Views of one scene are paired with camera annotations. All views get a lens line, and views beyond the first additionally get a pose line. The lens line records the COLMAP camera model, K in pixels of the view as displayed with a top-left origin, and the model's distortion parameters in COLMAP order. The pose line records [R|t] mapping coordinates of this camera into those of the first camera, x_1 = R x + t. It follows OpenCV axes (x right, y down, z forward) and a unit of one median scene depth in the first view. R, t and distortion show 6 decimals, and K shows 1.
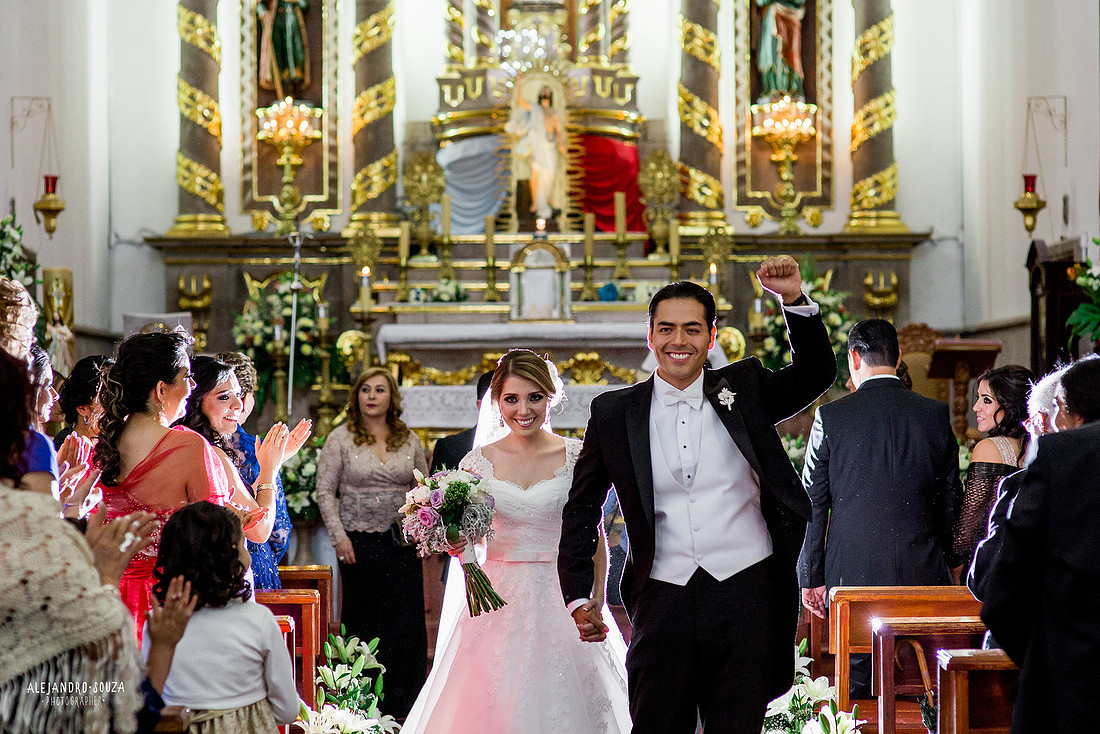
lens RADIAL K [[2715.6, 0, 550.0], [0, 2715.6, 367.0], [0, 0, 1]] dist [0.053527, 0.610698]
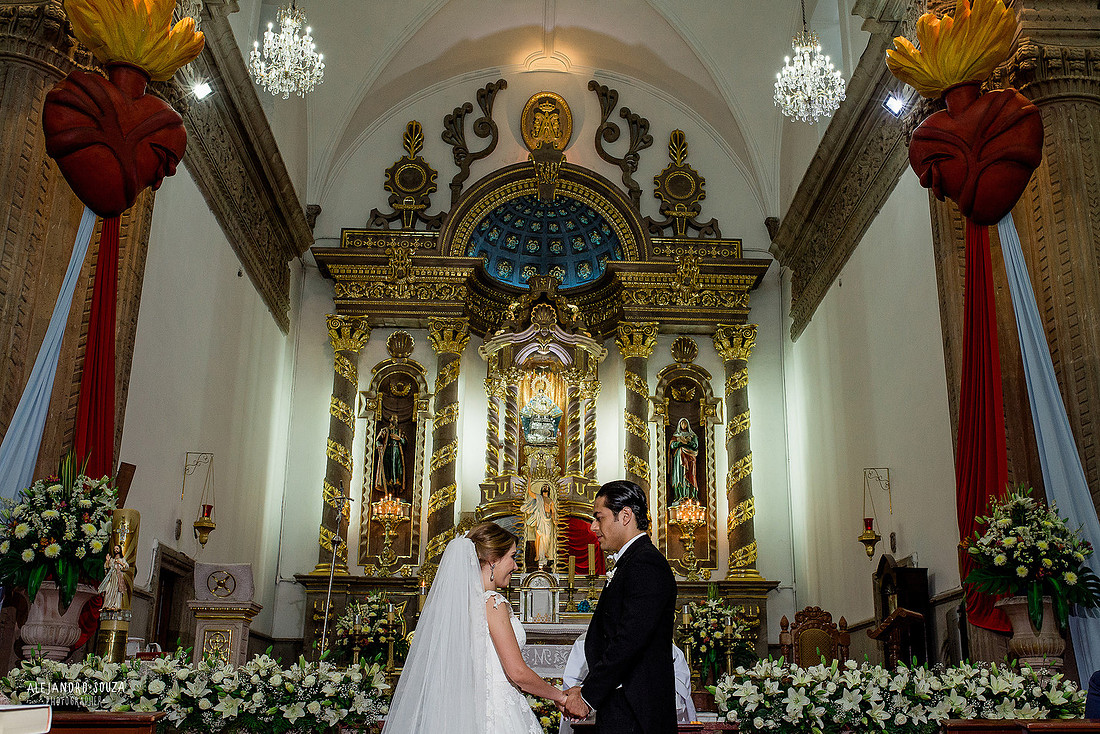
lens RADIAL K [[1151.8, 0, 586.0], [0, 1151.8, 367.6], [0, 0, 1]] dist [-0.048262, 0.025149]
pose [[0.999289, 0.022425, 0.030303, 0.000079], [-0.012861, 0.958399, -0.285140, 0.025446], [-0.035437, 0.284548, 0.958007, 0.302074]]
